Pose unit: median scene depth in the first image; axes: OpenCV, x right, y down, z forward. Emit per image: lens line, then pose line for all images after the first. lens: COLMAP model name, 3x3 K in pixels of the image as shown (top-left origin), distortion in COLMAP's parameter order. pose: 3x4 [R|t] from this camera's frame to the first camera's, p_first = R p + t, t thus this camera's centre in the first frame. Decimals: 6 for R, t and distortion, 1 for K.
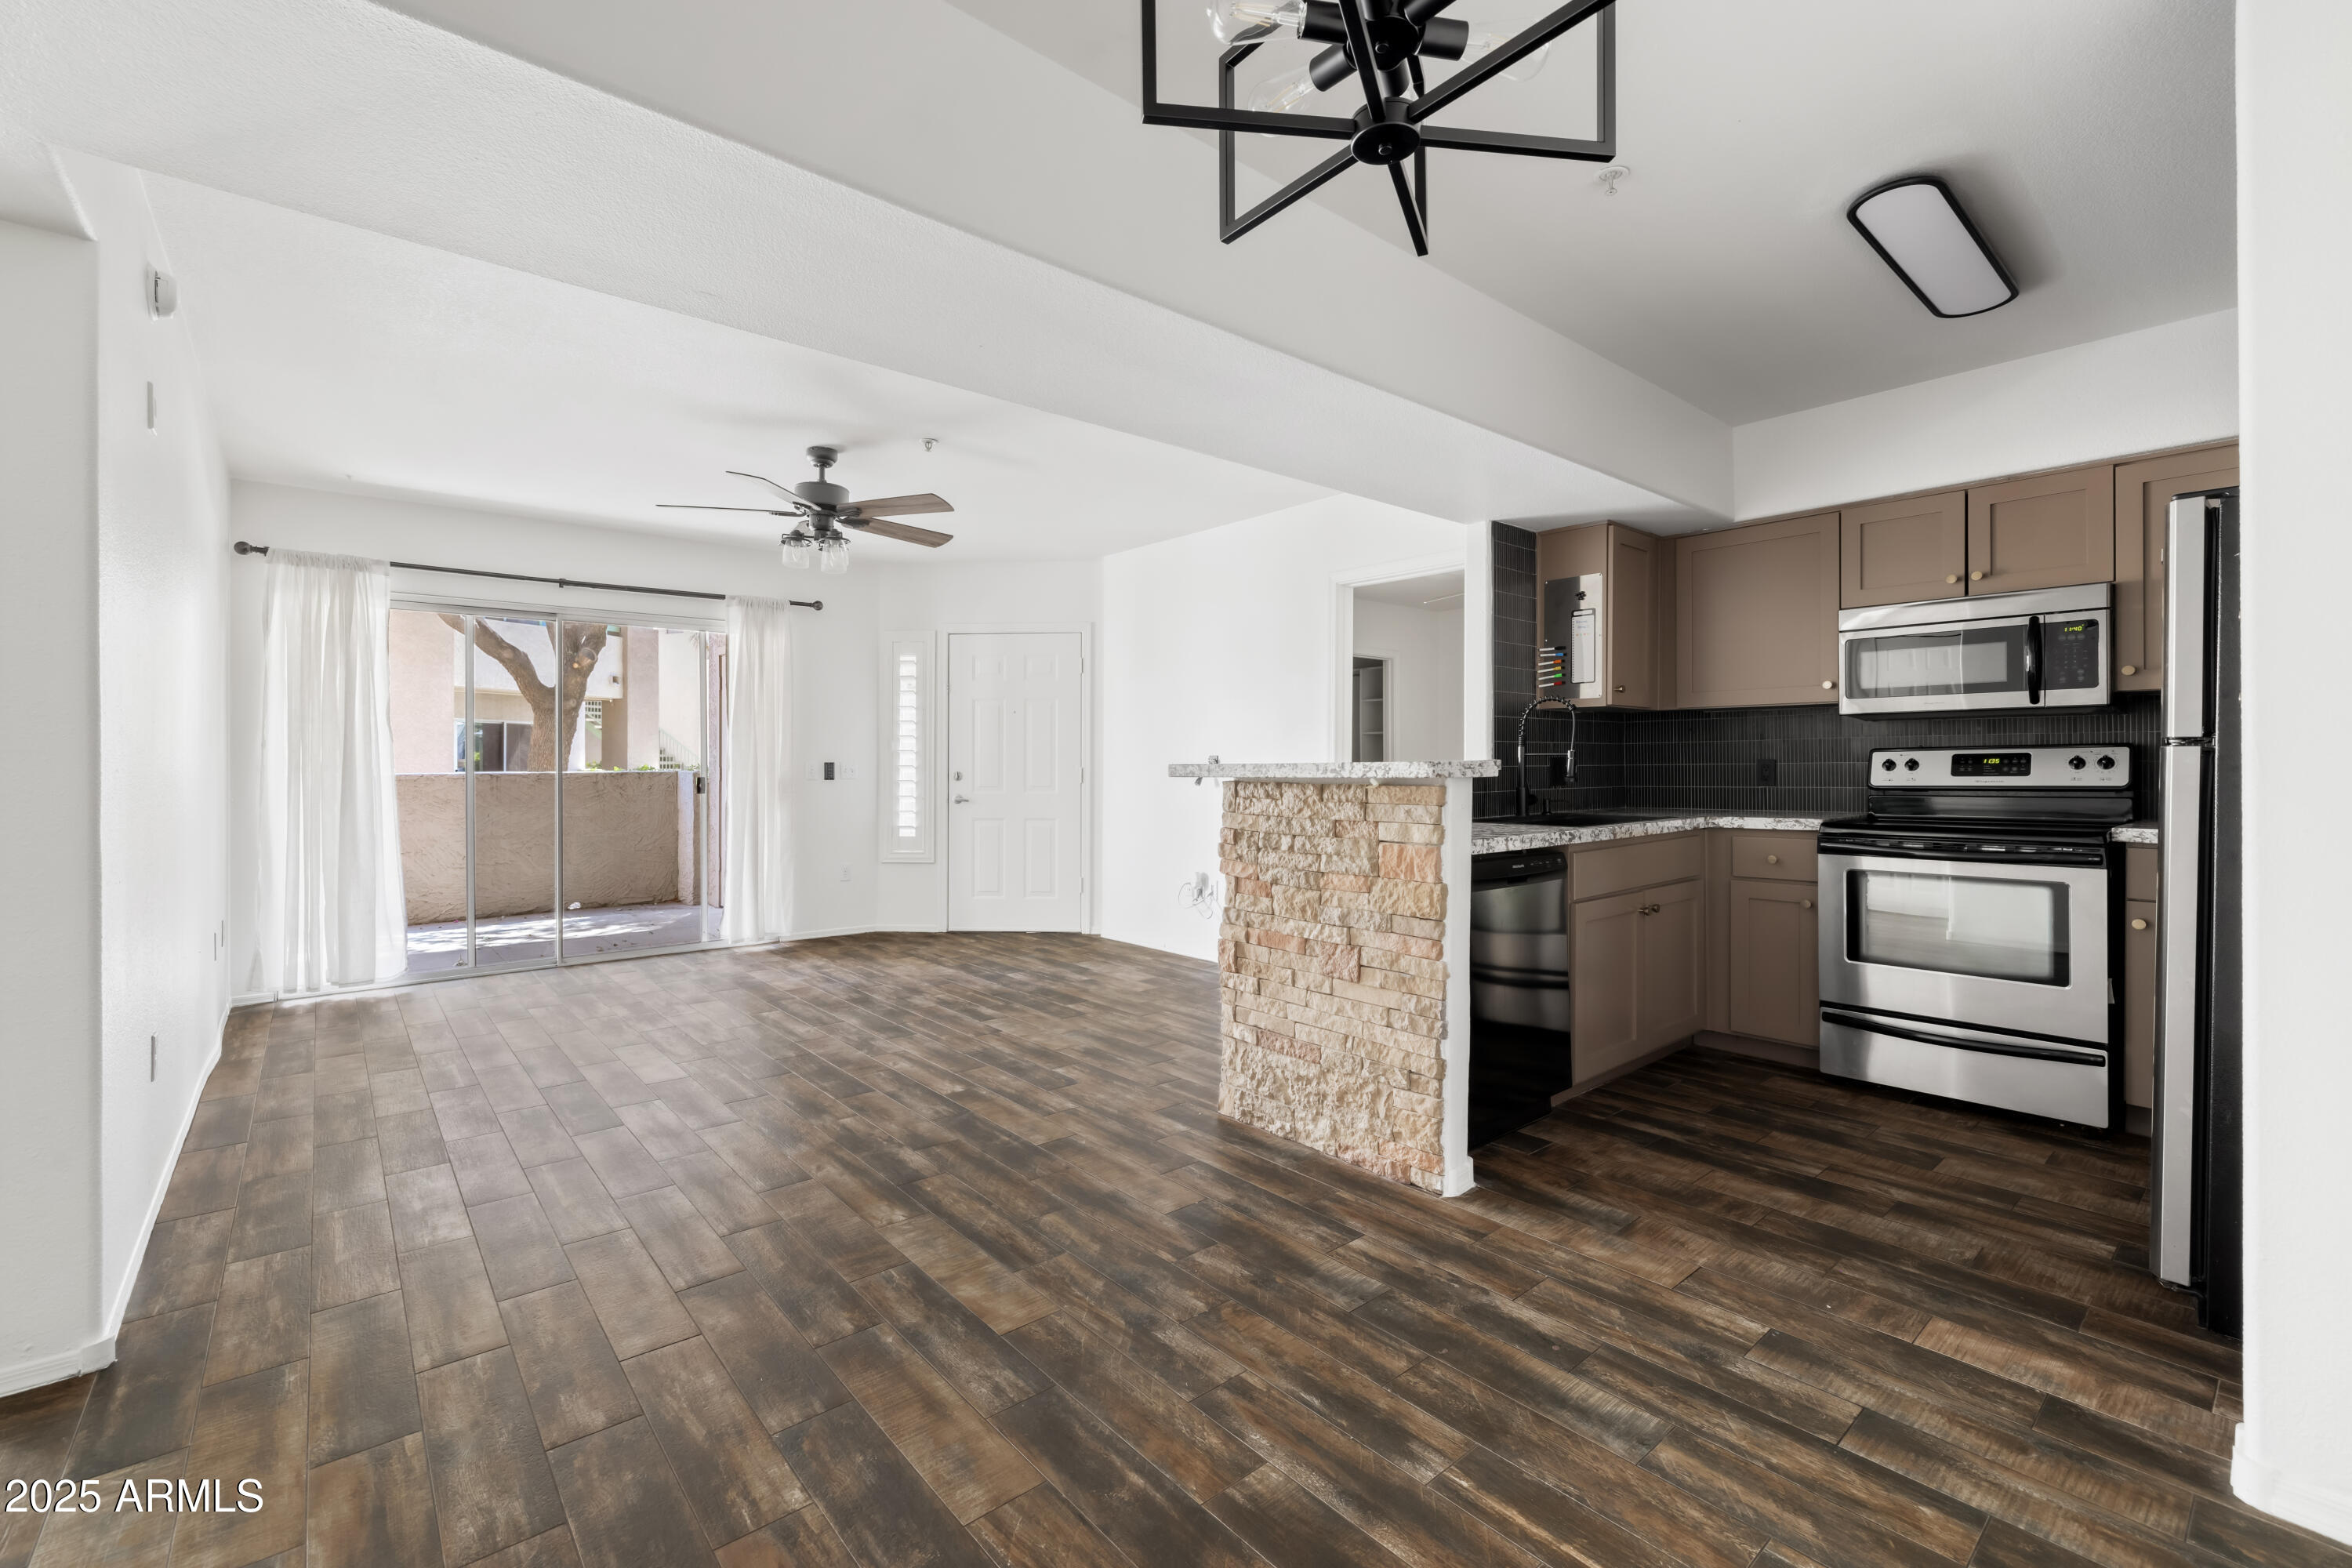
lens RADIAL K [[987.0, 0, 1181.5], [0, 987.0, 766.0], [0, 0, 1]] dist [0.001904, 0.000105]
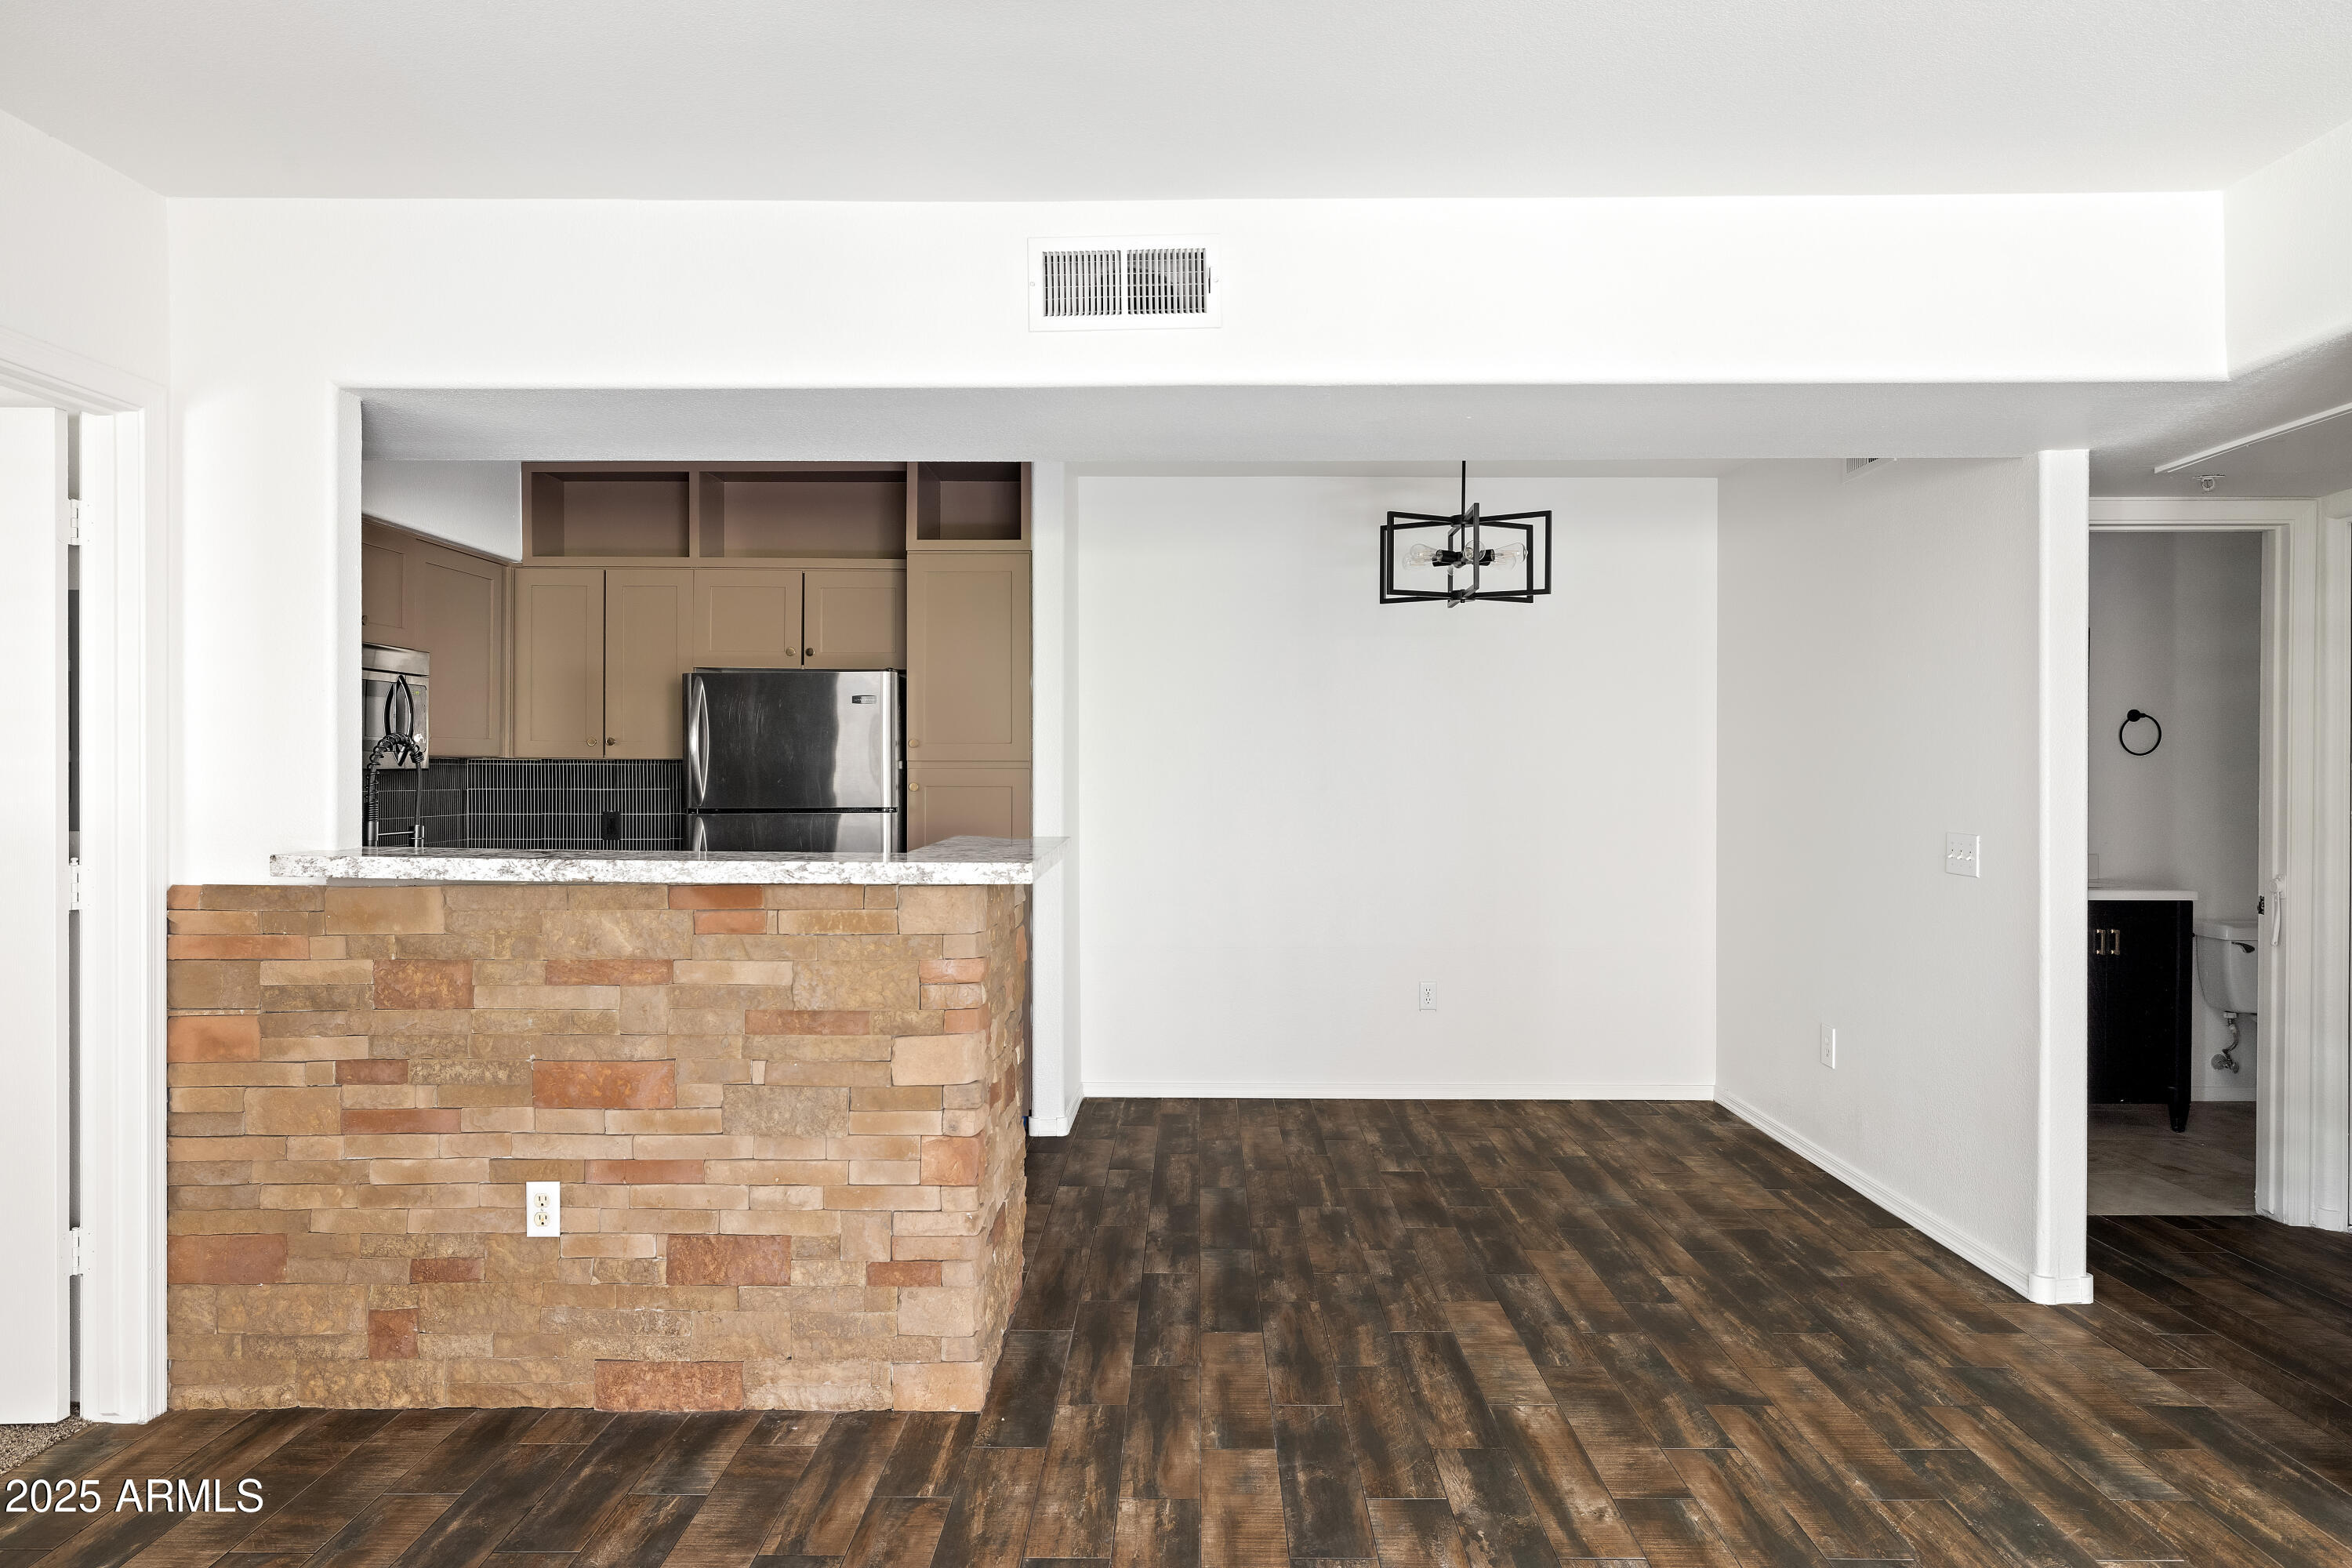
lens RADIAL K [[1465.9, 0, 1173.8], [0, 1465.9, 782.7], [0, 0, 1]] dist [-0.000405, -0.002097]
pose [[-0.744370, -0.002778, 0.667762, -0.693320], [0.002848, 0.999969, 0.007334, -0.056937], [-0.667761, 0.007361, -0.744339, 1.651561]]
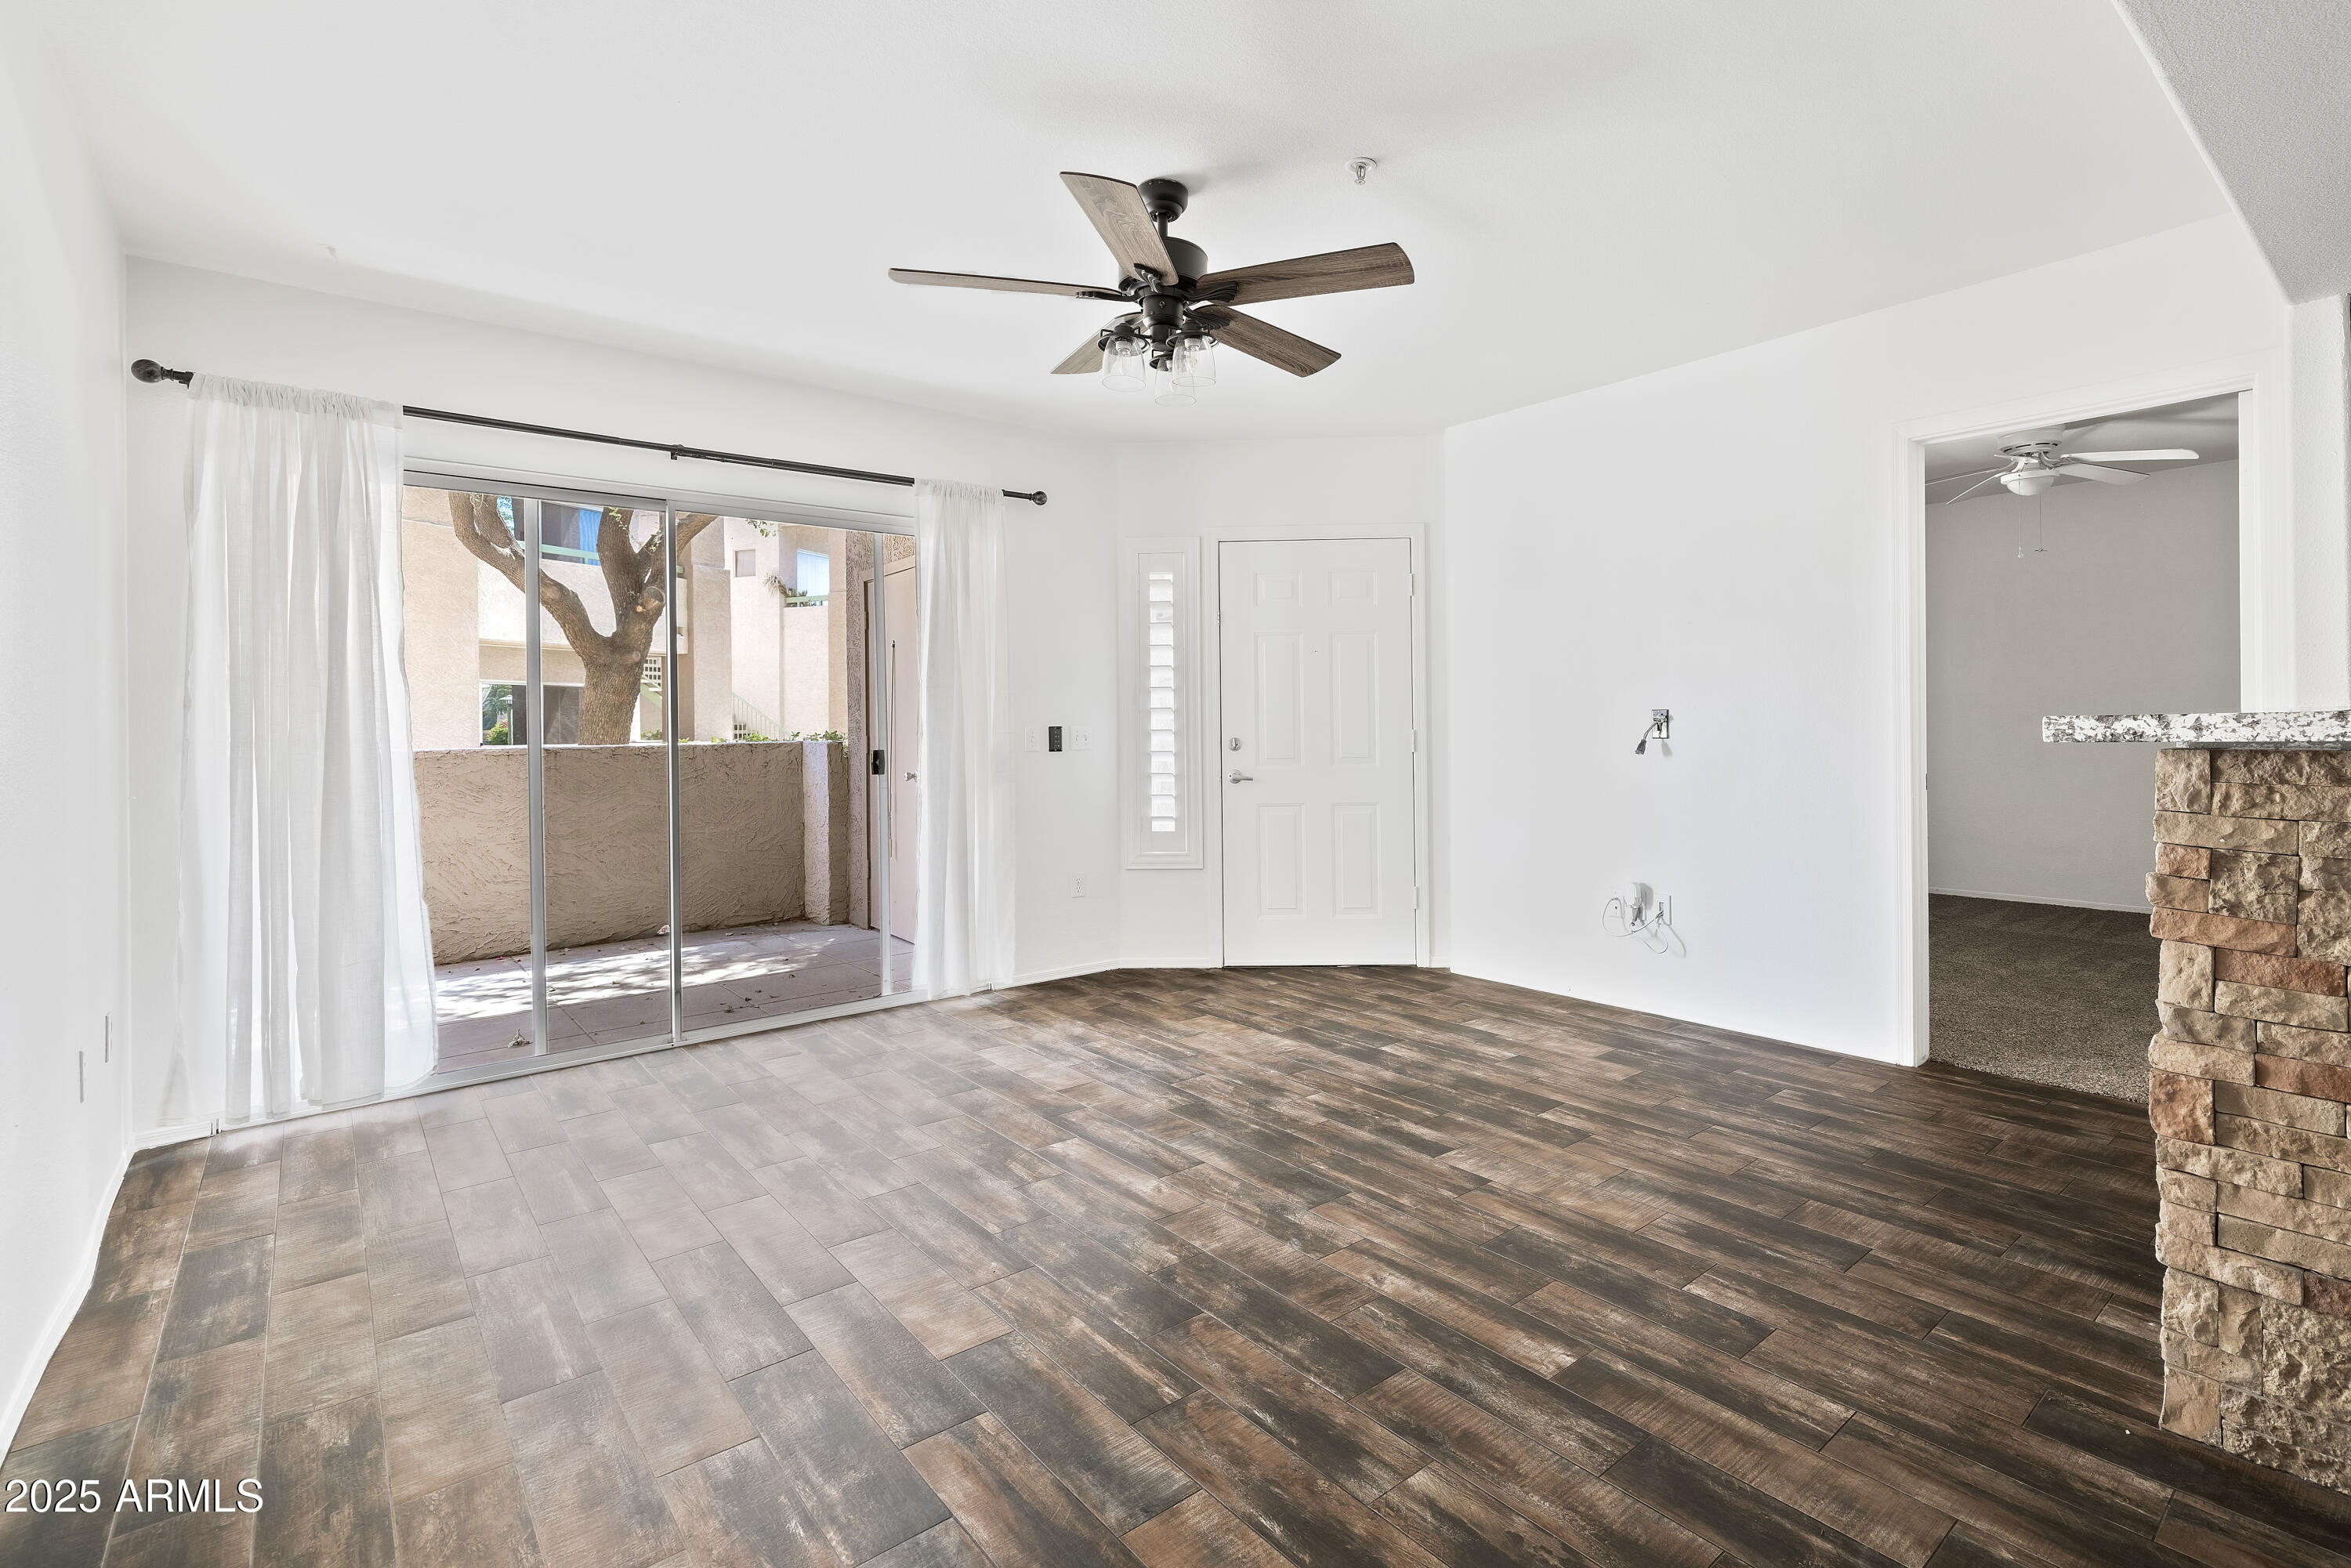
lens RADIAL K [[1089.4, 0, 1329.5], [0, 1089.4, 730.2], [0, 0, 1]] dist [0.002241, -0.000246]
pose [[0.999444, -0.010466, 0.031663, -0.397968], [0.010461, 0.999945, 0.000311, 0.001387], [-0.031665, 0.000021, 0.999499, 0.486020]]
